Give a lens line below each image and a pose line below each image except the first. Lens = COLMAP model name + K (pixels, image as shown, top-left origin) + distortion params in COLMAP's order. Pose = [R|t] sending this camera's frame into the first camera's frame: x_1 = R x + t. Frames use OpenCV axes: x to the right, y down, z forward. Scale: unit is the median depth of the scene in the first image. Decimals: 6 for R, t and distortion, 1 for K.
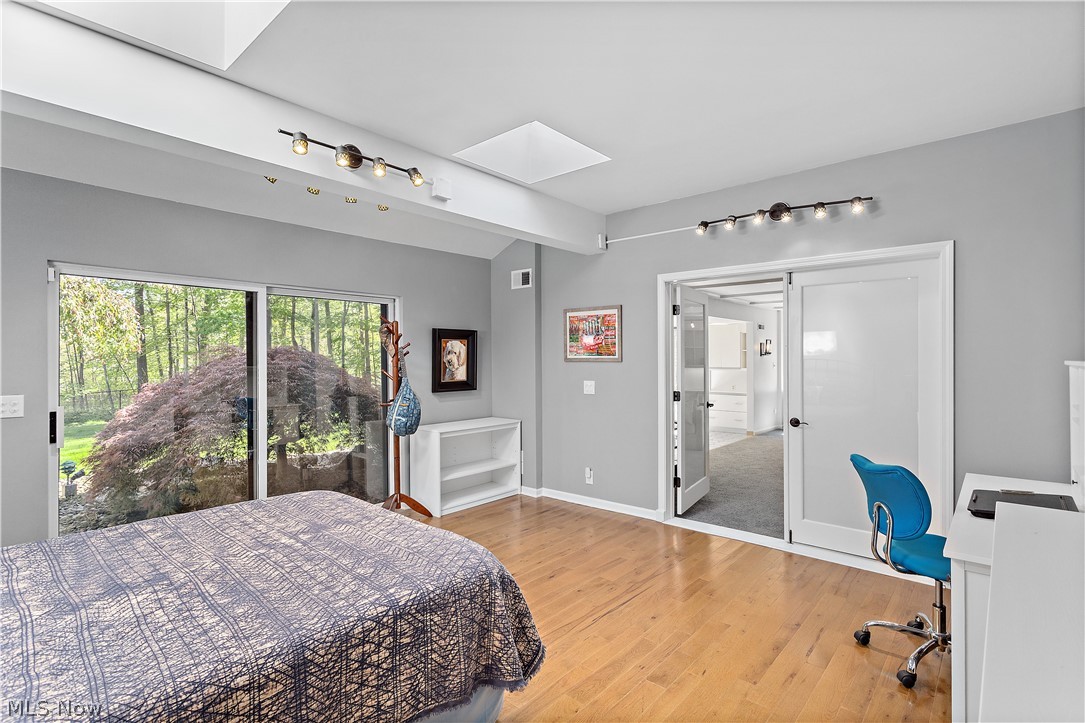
lens RADIAL K [[527.6, 0, 540.0], [0, 527.6, 361.1], [0, 0, 1]] dist [0.001315, -0.000260]
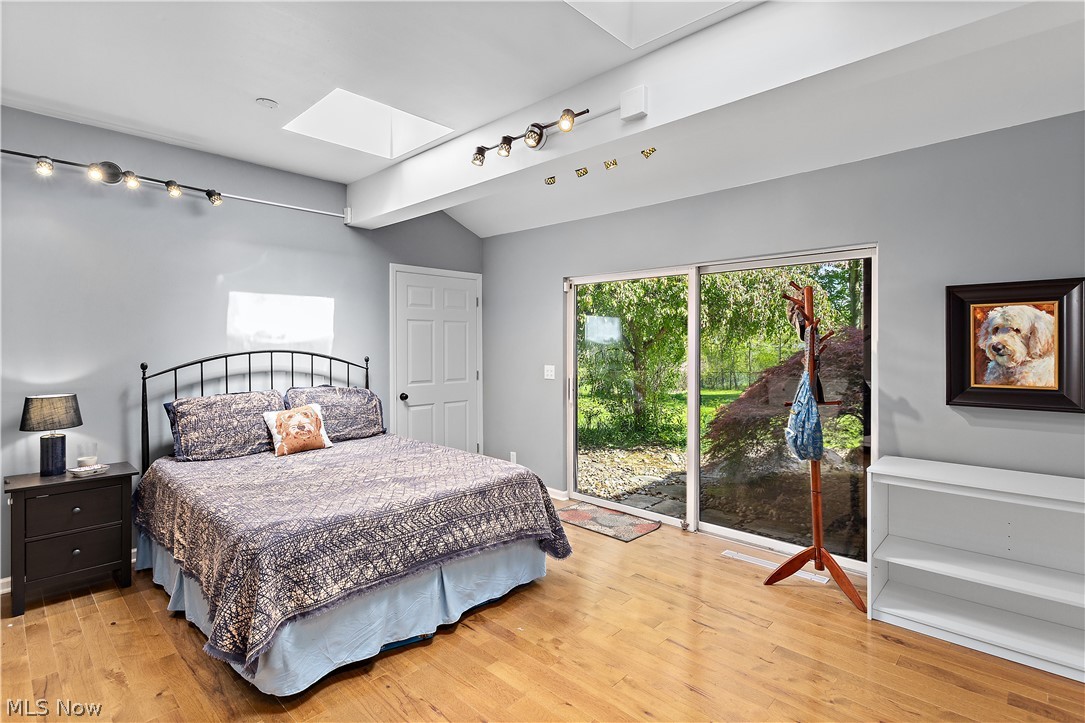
lens RADIAL K [[527.6, 0, 542.7], [0, 527.6, 349.7], [0, 0, 1]] dist [0.001315, -0.000260]
pose [[-0.033551, 0.016475, -0.999301, 0.345975], [-0.001585, 0.999862, 0.016538, -0.005081], [0.999436, 0.002139, -0.033521, 0.587695]]
